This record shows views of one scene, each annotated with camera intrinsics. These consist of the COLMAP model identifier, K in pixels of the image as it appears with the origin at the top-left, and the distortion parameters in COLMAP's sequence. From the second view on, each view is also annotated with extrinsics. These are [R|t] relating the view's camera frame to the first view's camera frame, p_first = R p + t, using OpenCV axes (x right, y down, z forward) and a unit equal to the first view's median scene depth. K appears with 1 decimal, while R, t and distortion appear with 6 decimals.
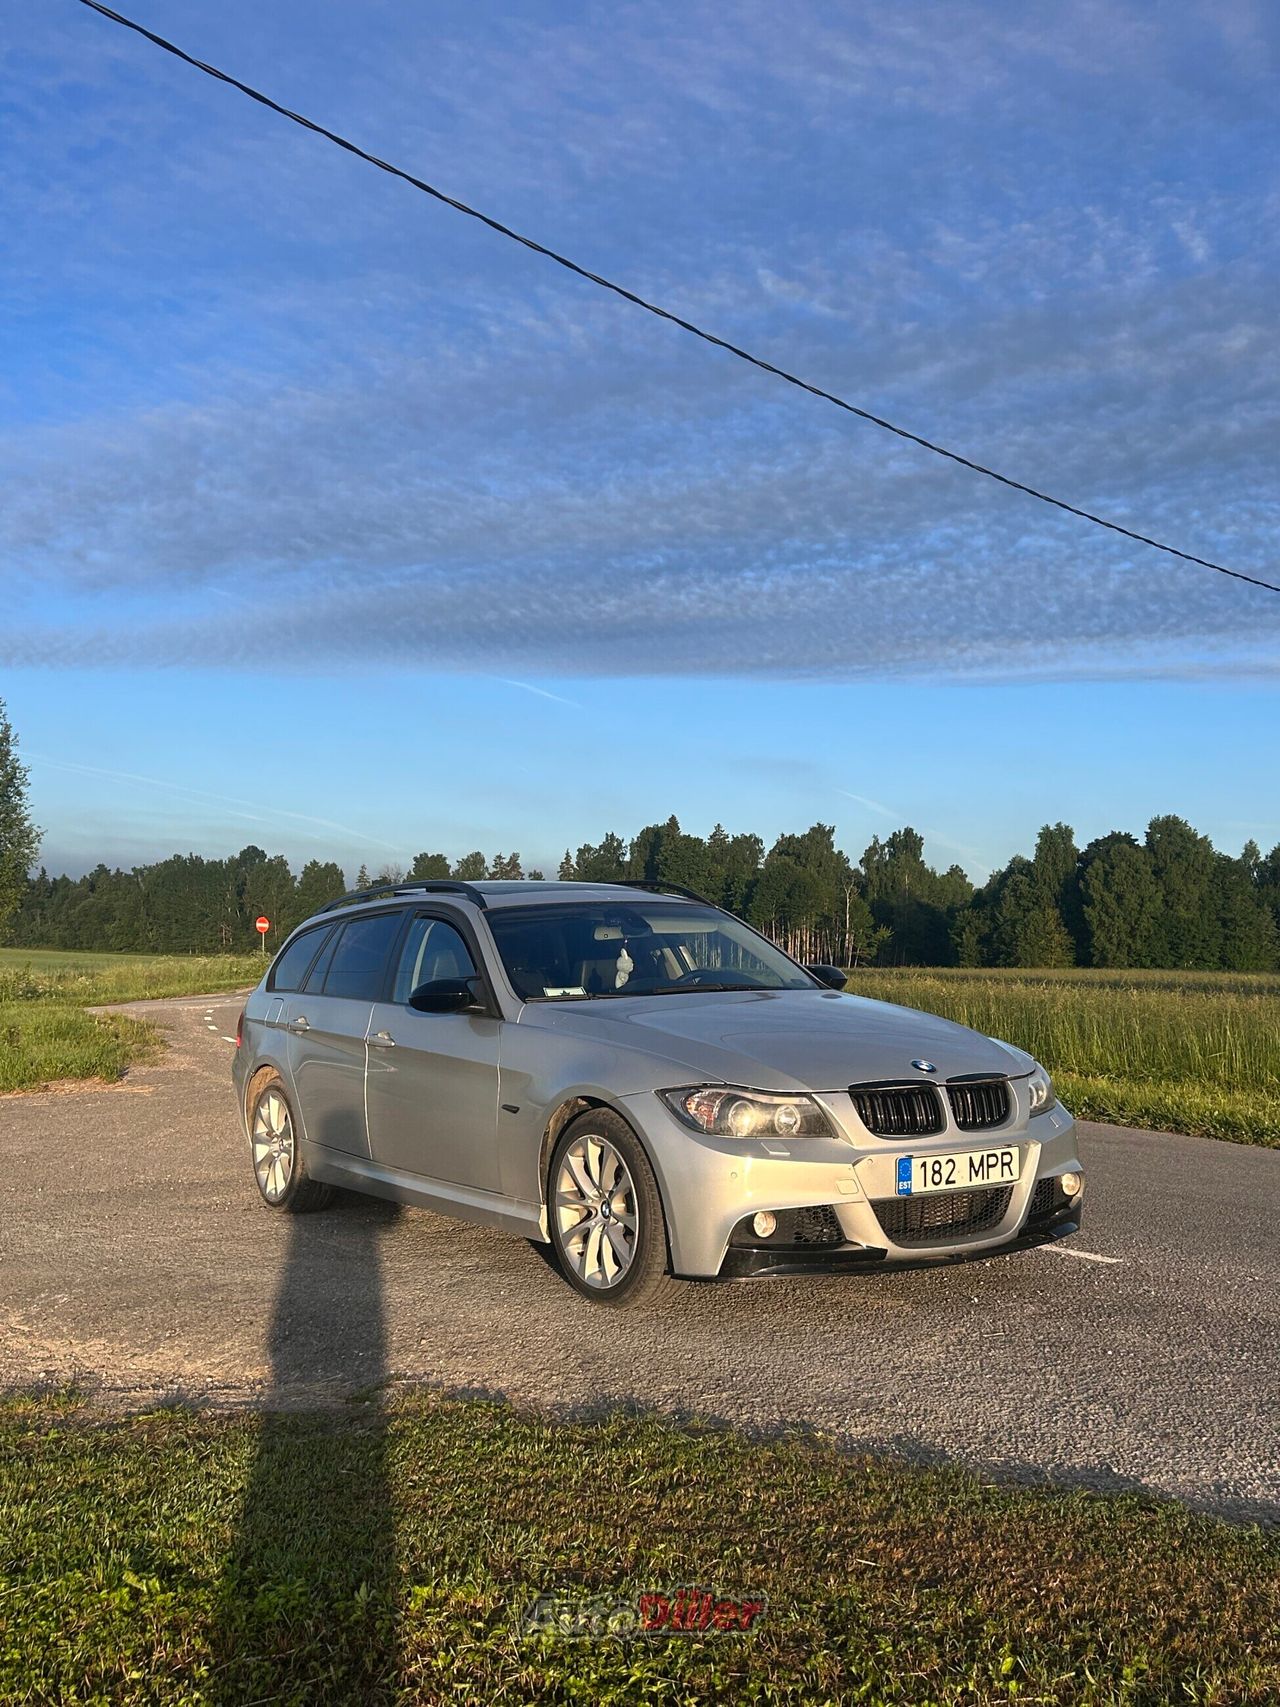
lens RADIAL K [[1691.6, 0, 640.0], [0, 1691.6, 853.5], [0, 0, 1]] dist [0.103293, -0.294371]
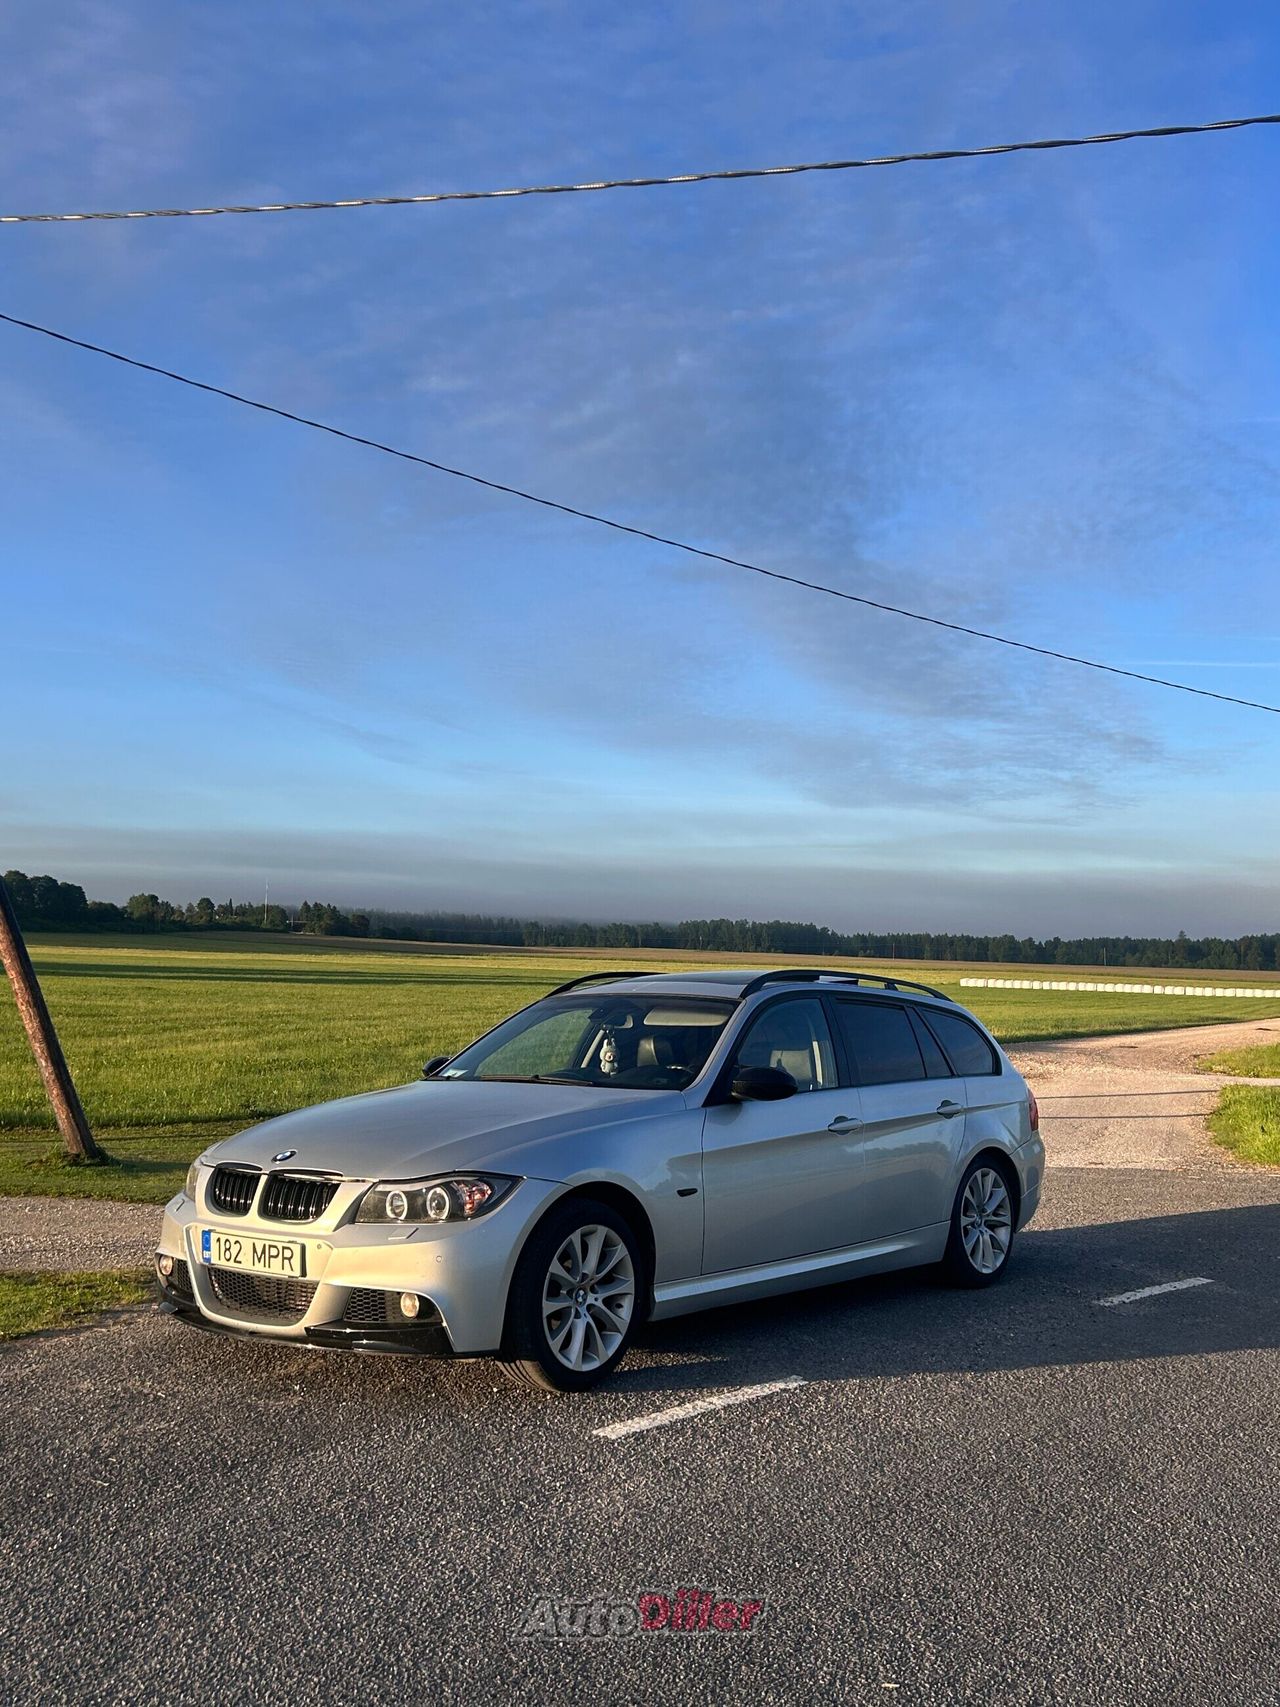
lens RADIAL K [[1691.6, 0, 640.0], [0, 1691.6, 853.5], [0, 0, 1]] dist [0.103293, -0.294371]
pose [[0.290823, -0.066998, -0.954428, 1.285051], [0.034749, 0.997627, -0.059442, 0.006058], [0.956146, -0.015878, 0.292461, 0.908948]]
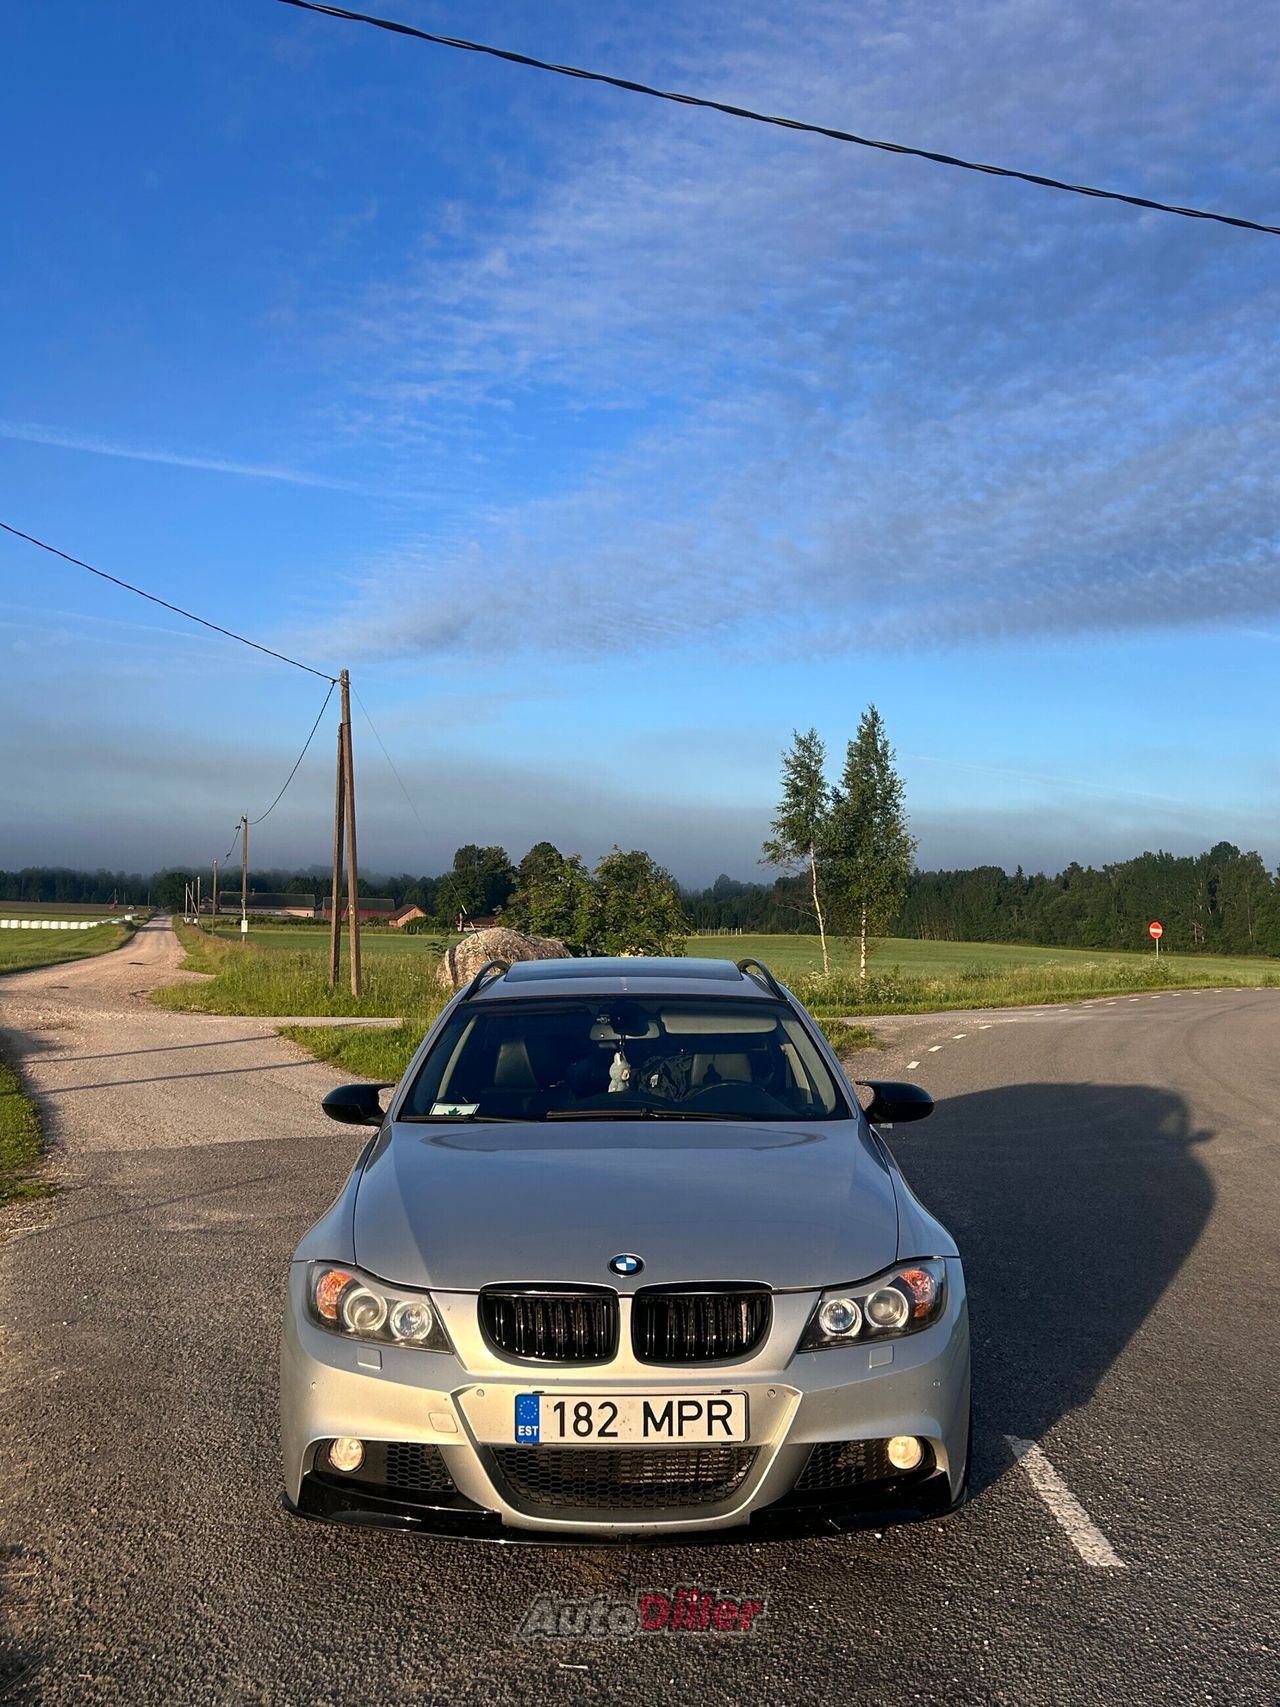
lens RADIAL K [[1661.3, 0, 640.0], [0, 1661.3, 853.5], [0, 0, 1]] dist [0.119452, -0.255215]
pose [[0.836815, -0.013388, -0.547321, 0.575950], [0.015143, 0.999884, -0.001305, -0.052663], [0.547276, -0.007196, 0.836921, 0.398885]]
